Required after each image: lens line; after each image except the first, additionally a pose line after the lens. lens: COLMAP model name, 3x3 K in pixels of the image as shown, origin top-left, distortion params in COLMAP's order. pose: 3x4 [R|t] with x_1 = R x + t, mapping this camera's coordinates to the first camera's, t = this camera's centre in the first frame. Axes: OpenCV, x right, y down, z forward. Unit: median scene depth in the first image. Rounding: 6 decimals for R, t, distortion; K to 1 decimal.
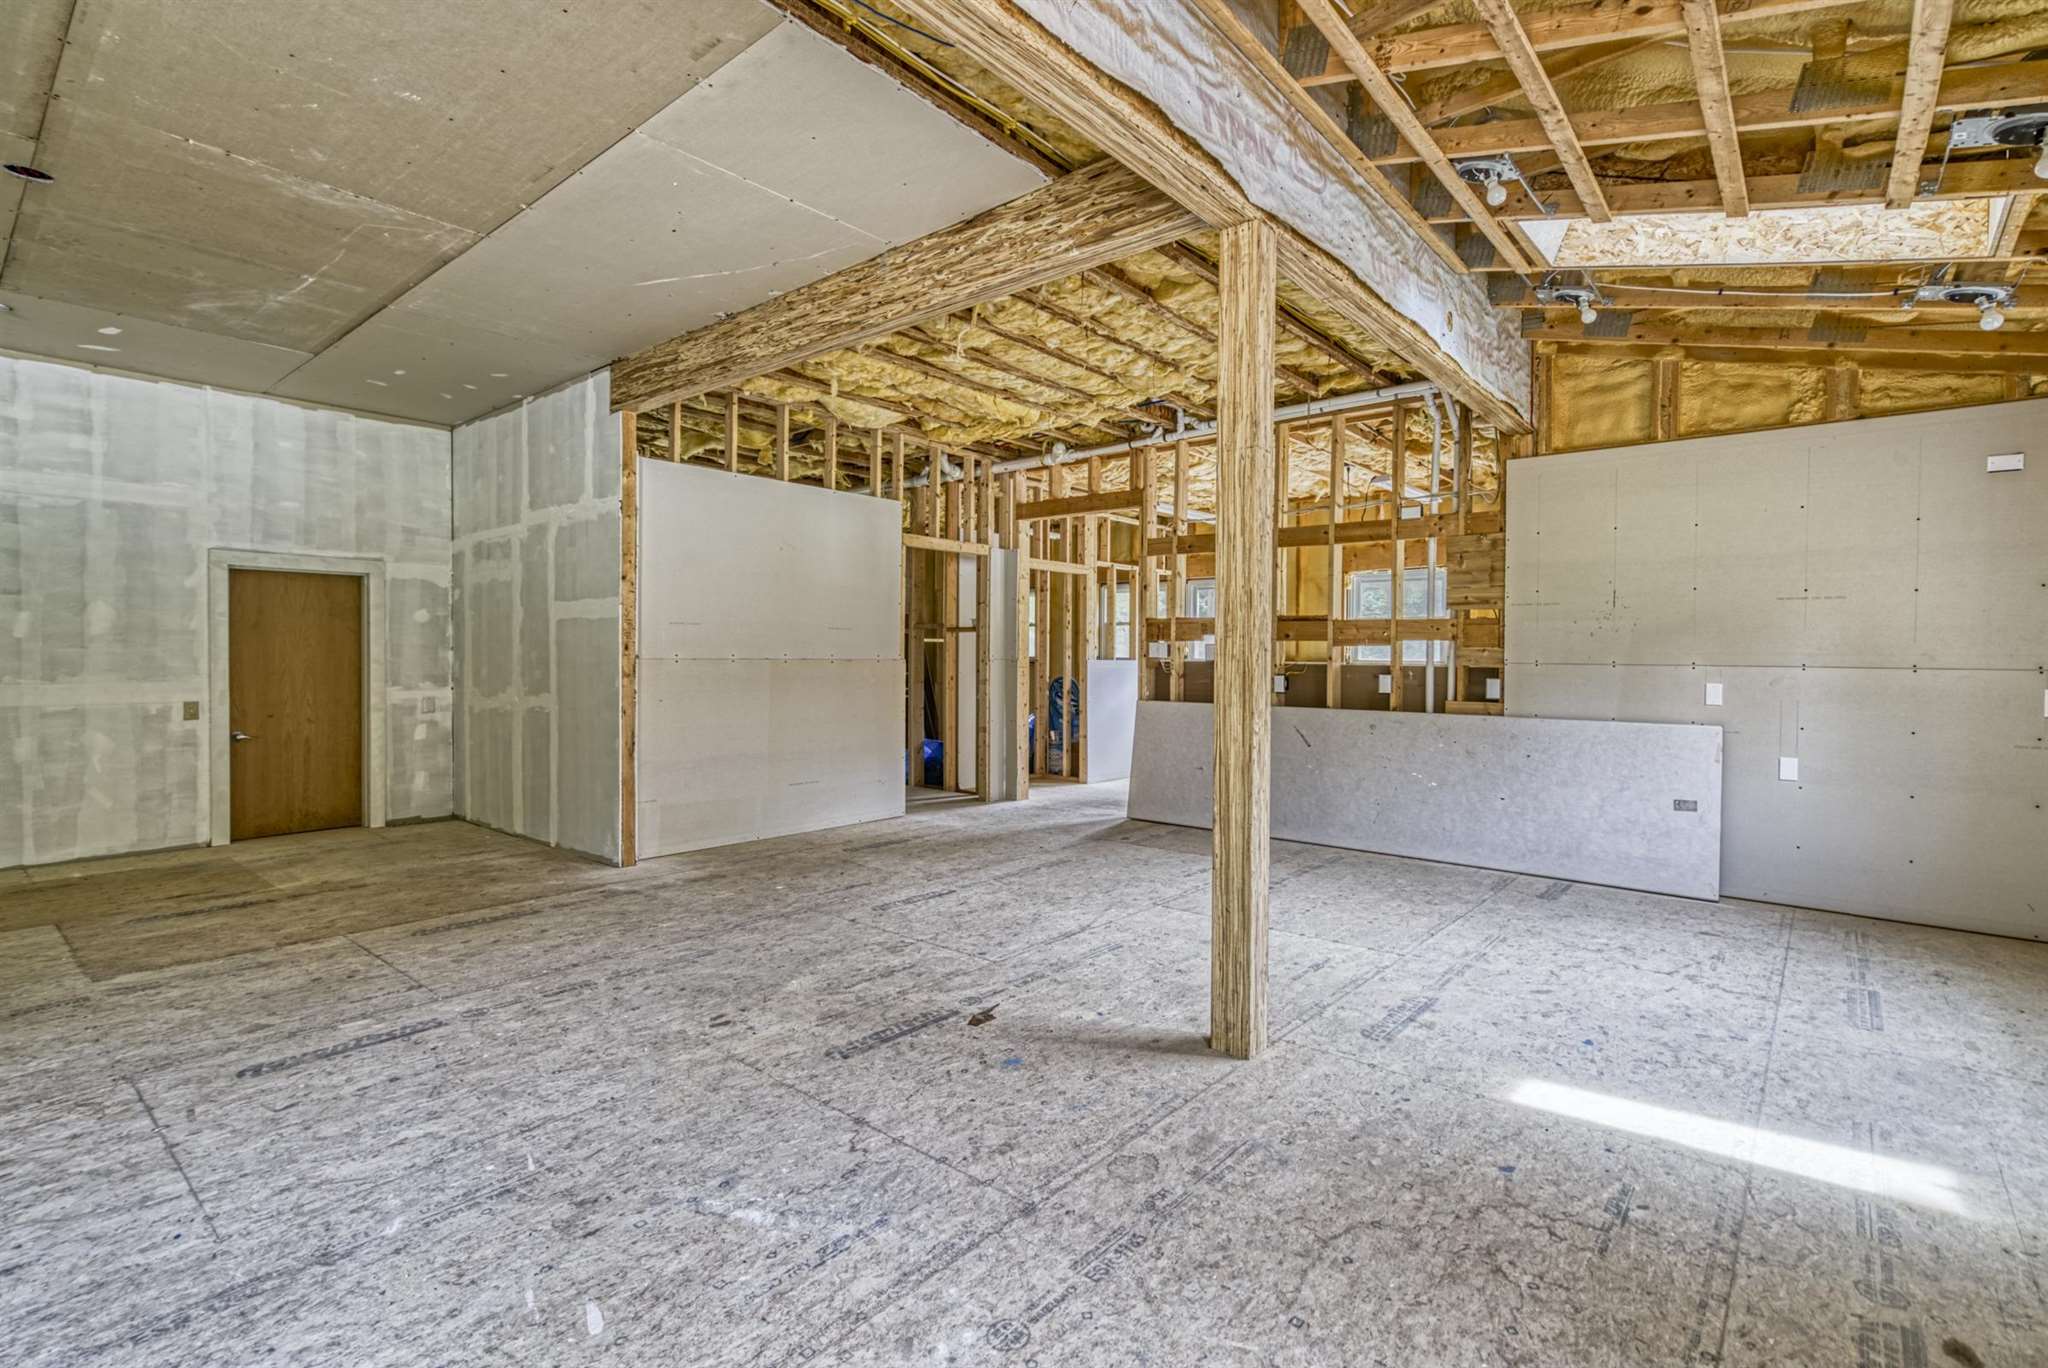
lens RADIAL K [[963.7, 0, 1022.9], [0, 963.7, 671.9], [0, 0, 1]] dist [0.001896, 0.005574]
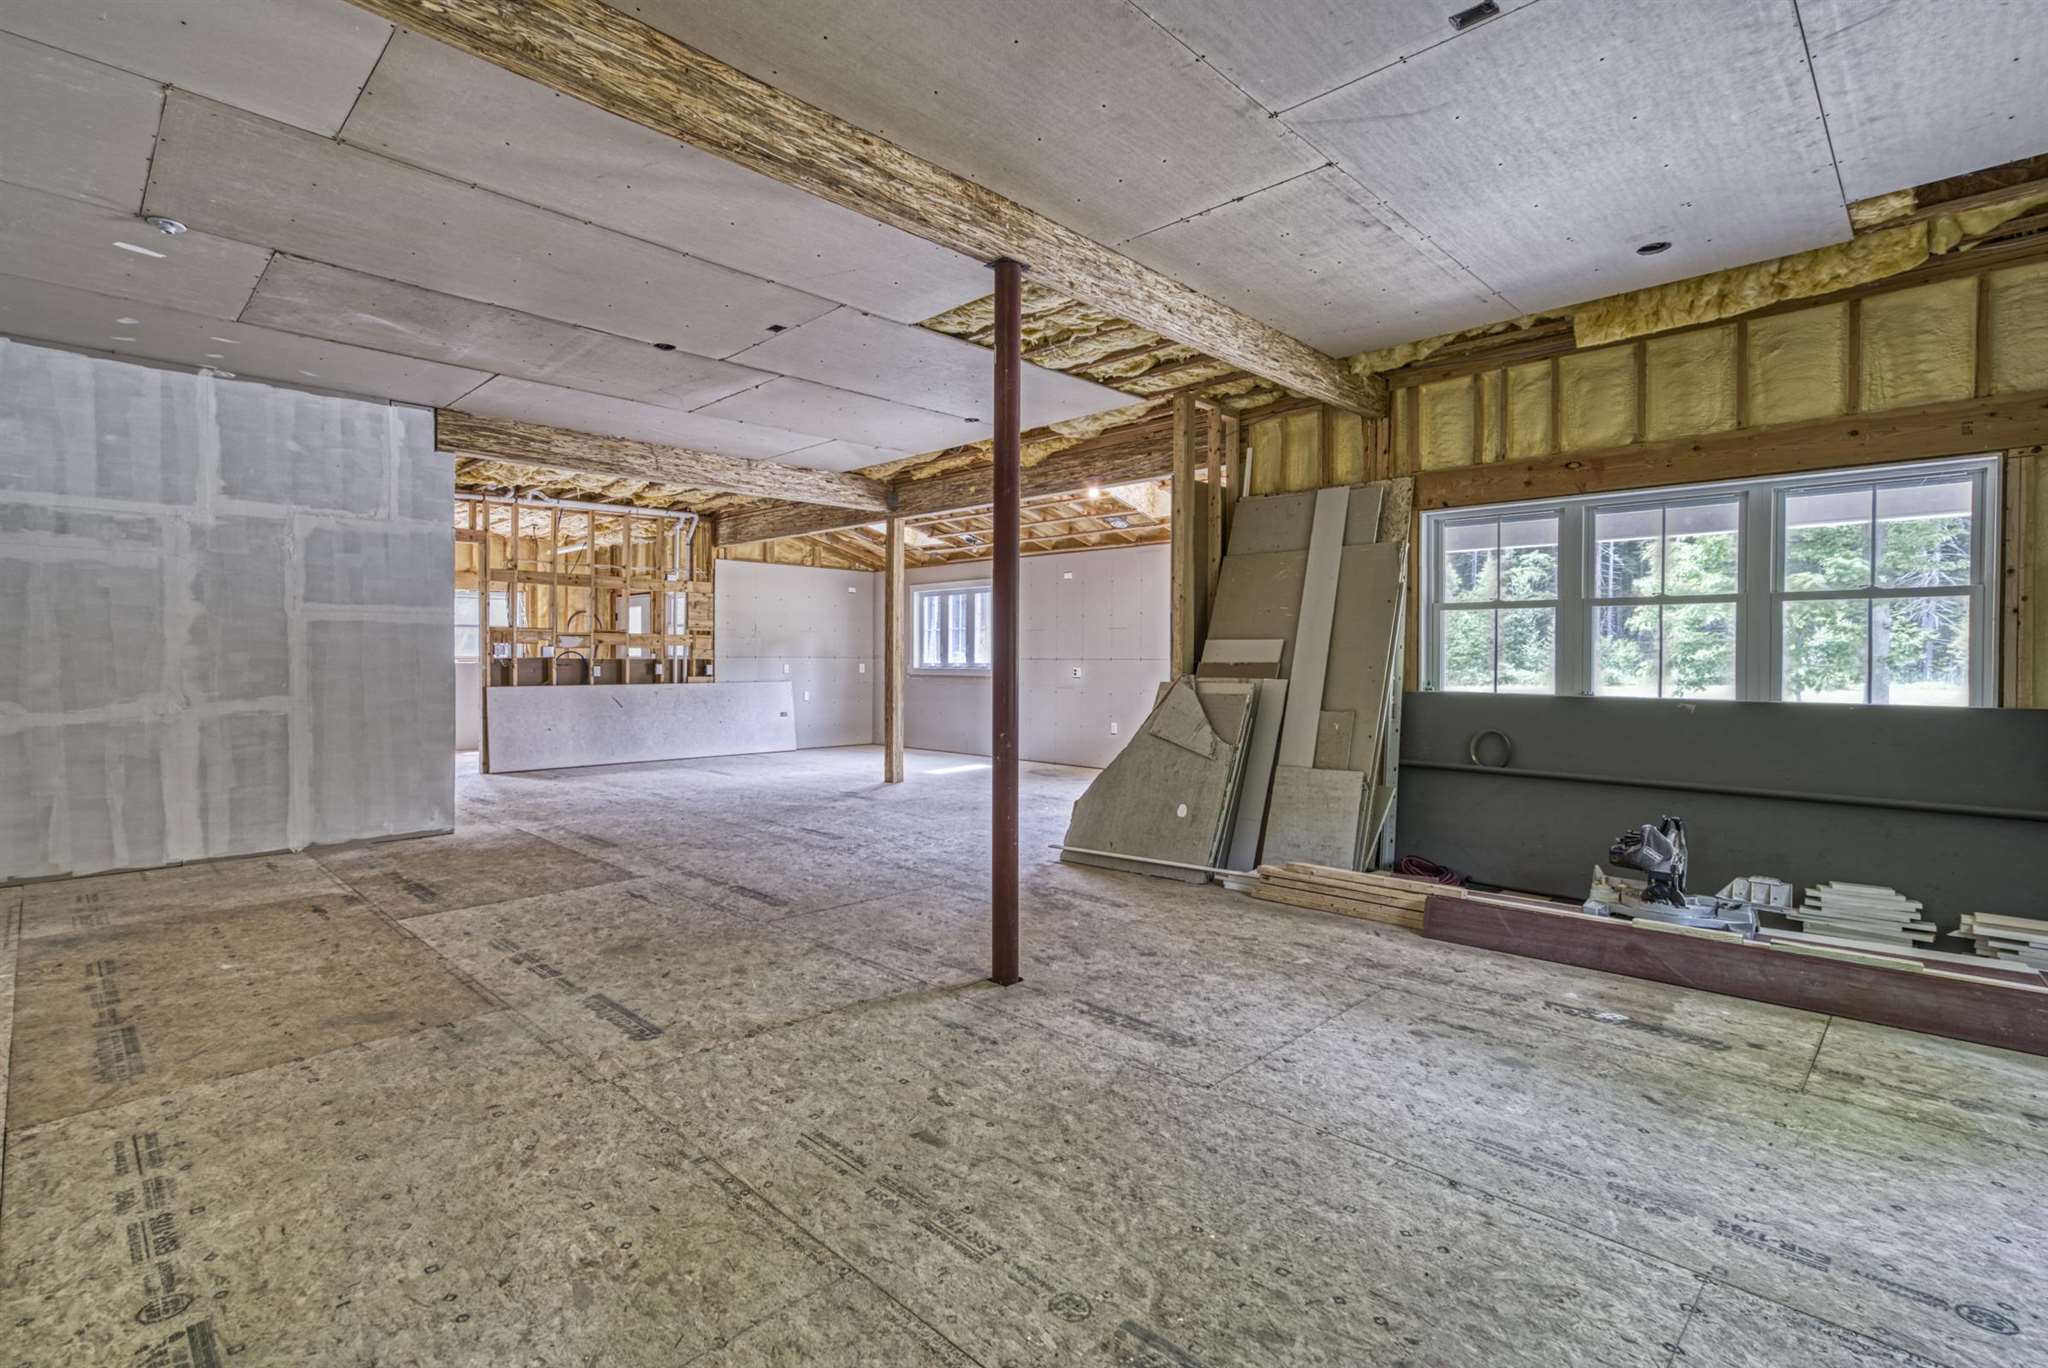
lens RADIAL K [[963.7, 0, 1027.4], [0, 963.7, 674.6], [0, 0, 1]] dist [0.001896, 0.005574]
pose [[0.062989, -0.024569, 0.997712, -2.300849], [0.015277, 0.999604, 0.023651, -0.014389], [-0.997897, 0.013753, 0.063339, 0.301094]]
